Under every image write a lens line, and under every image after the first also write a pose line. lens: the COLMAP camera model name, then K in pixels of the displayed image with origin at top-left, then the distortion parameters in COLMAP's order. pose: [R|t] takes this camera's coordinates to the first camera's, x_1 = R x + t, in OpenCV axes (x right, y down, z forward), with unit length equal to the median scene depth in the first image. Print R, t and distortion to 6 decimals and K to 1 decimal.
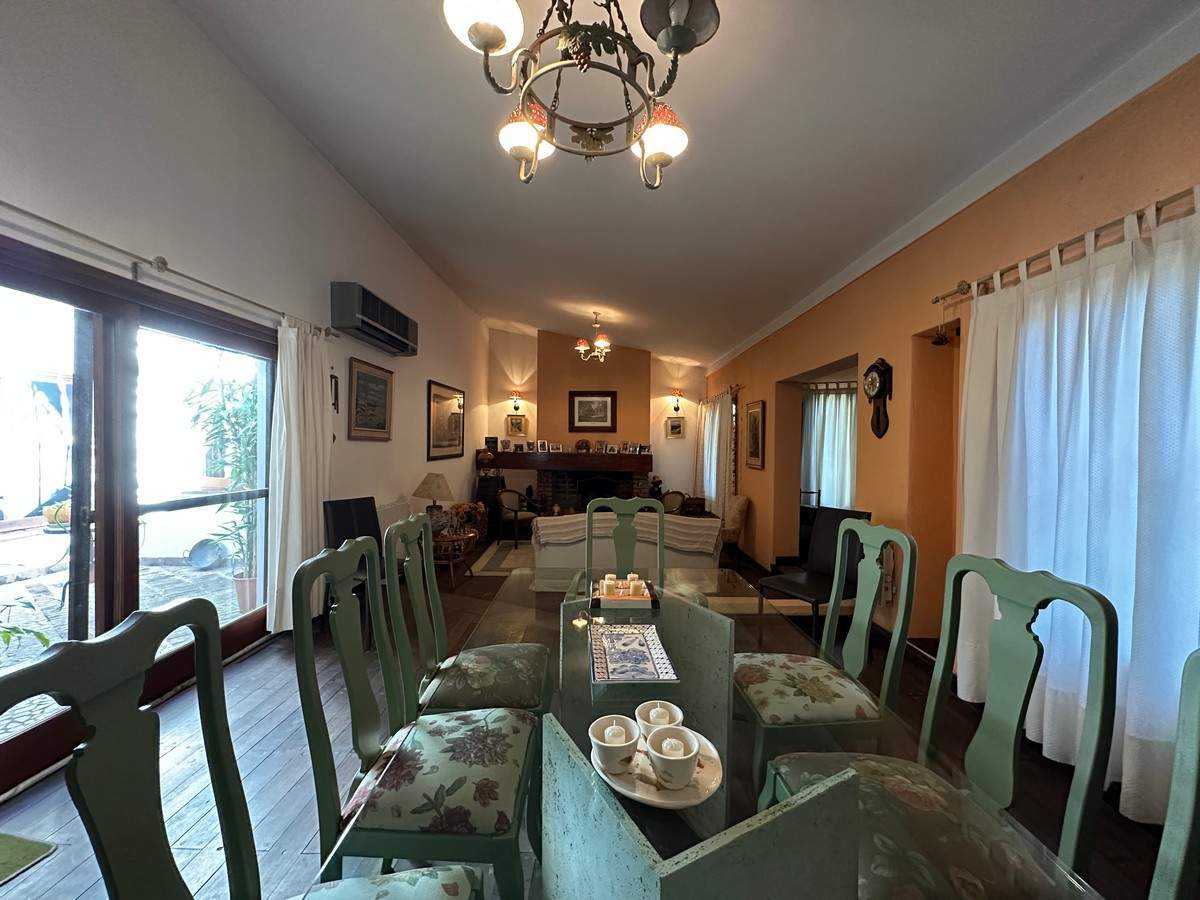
lens RADIAL K [[478.2, 0, 601.0], [0, 478.2, 450.2], [0, 0, 1]] dist [-0.005802, 0.000884]
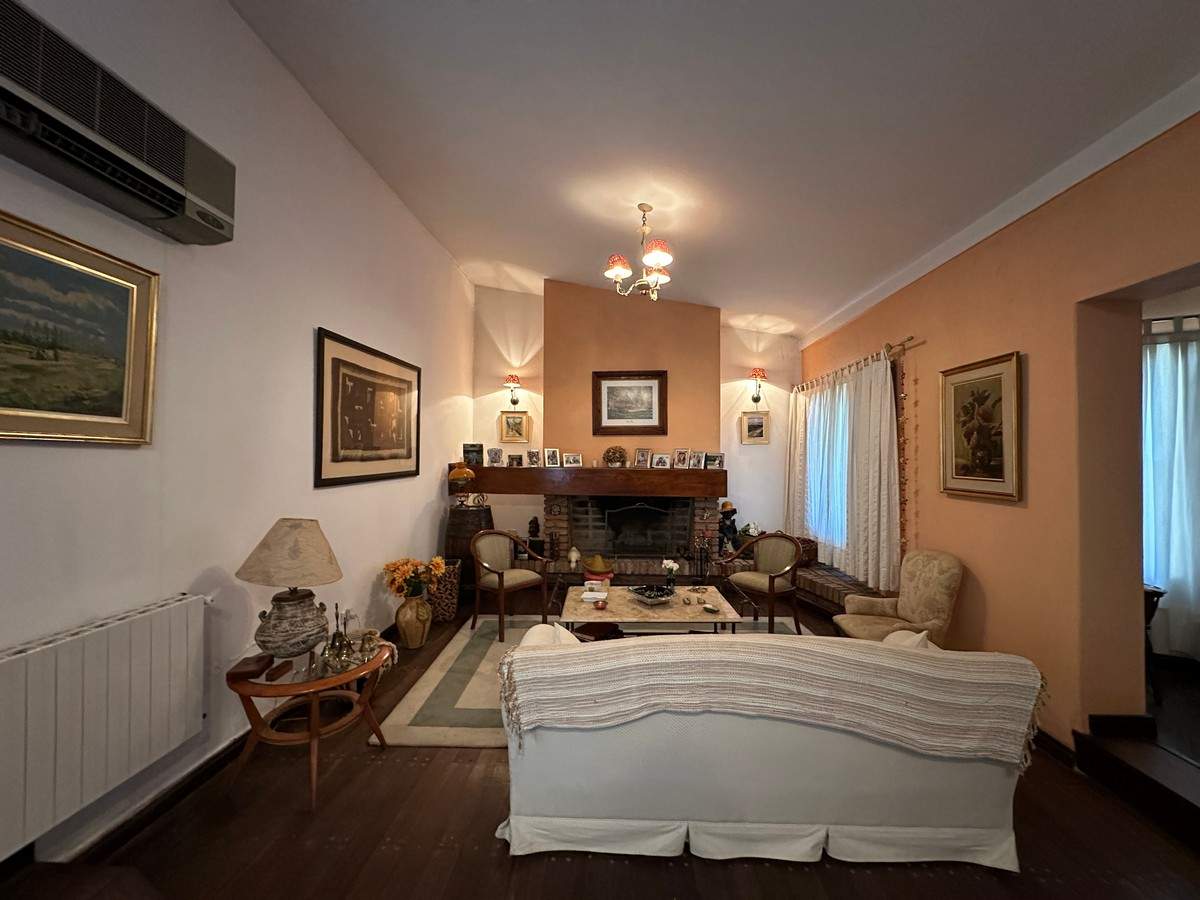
lens RADIAL K [[478.2, 0, 601.0], [0, 478.2, 450.2], [0, 0, 1]] dist [-0.005802, 0.000884]
pose [[0.998901, -0.008854, -0.046020, -0.027188], [0.007701, 0.999653, -0.025185, -0.001740], [0.046227, 0.024802, 0.998623, 0.363450]]
